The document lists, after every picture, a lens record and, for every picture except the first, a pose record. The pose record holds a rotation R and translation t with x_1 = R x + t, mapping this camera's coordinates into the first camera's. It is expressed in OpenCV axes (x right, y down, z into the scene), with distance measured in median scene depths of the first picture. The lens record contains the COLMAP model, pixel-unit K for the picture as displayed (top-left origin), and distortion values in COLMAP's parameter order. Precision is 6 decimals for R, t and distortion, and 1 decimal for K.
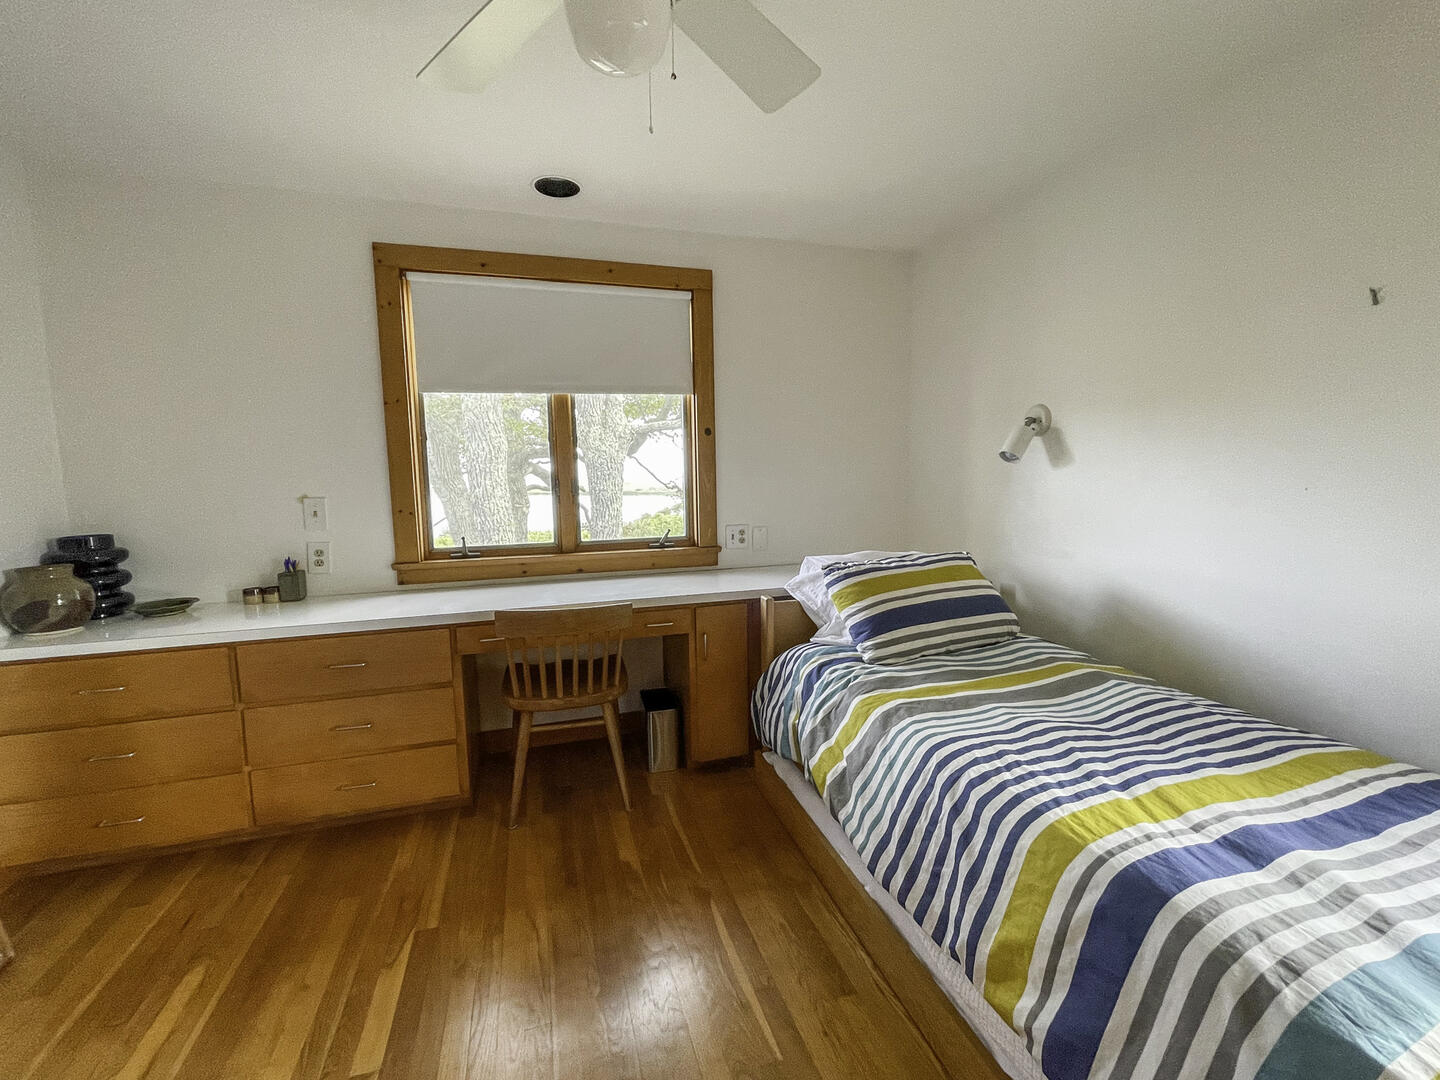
lens RADIAL K [[598.1, 0, 718.8], [0, 598.1, 537.0], [0, 0, 1]] dist [0.001042, 0.000555]
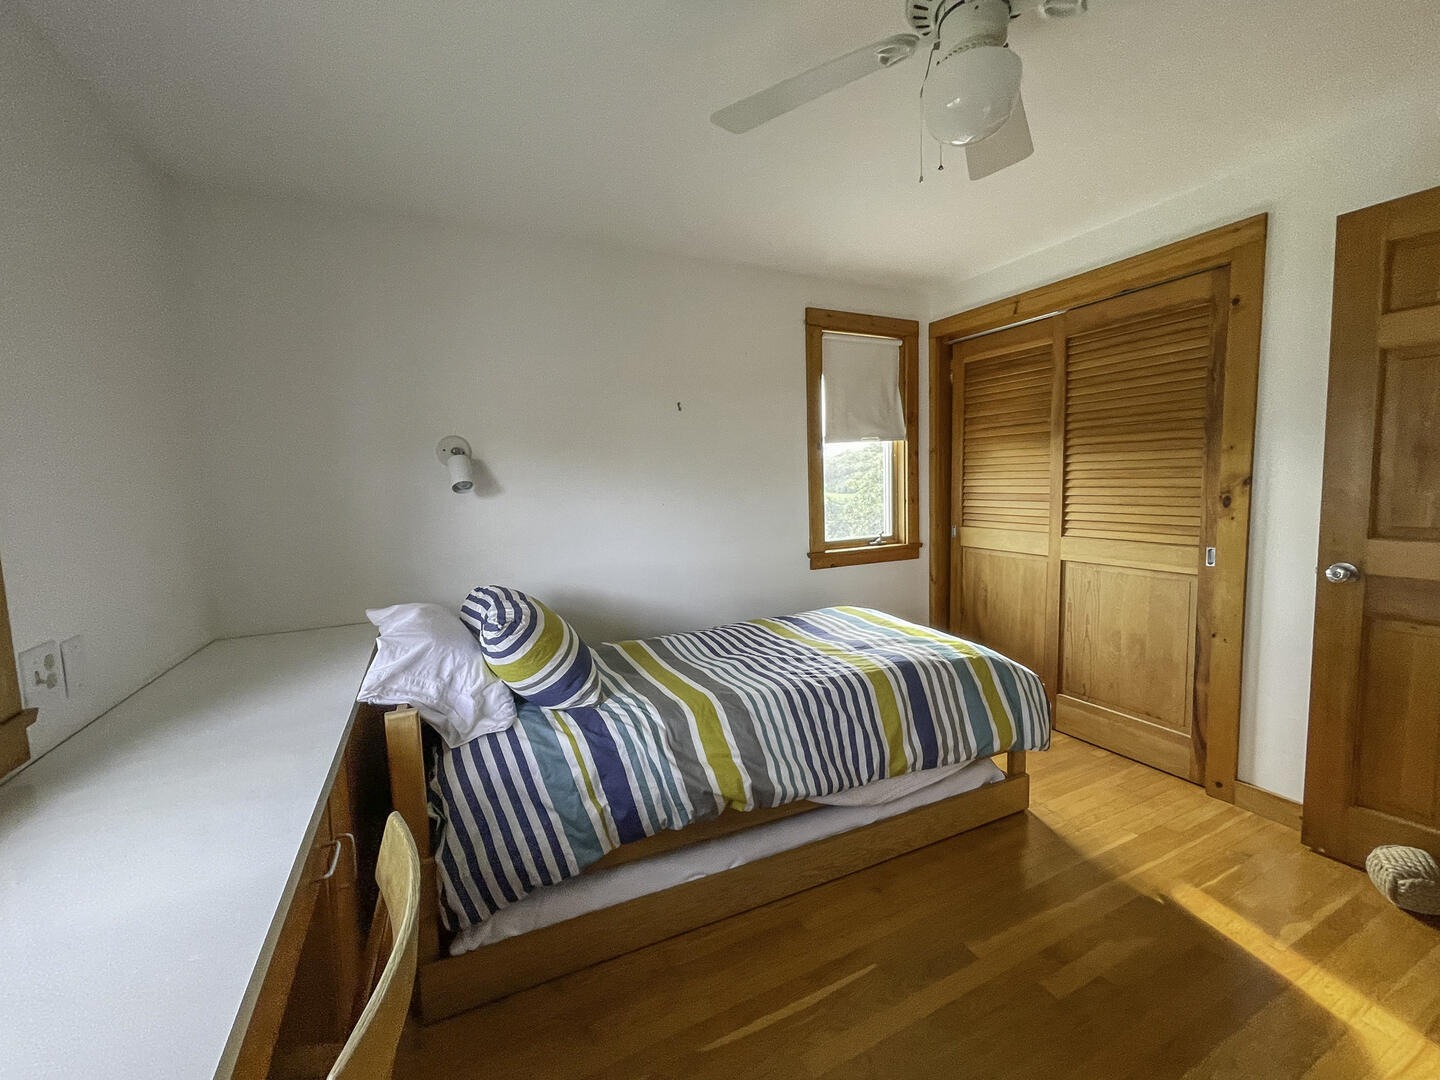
lens RADIAL K [[598.1, 0, 718.8], [0, 598.1, 537.0], [0, 0, 1]] dist [0.001042, 0.000555]
pose [[-0.142140, -0.067063, 0.987572, -1.053552], [0.145441, 0.985459, 0.087853, -0.154905], [-0.979103, 0.156121, -0.130319, 1.402643]]
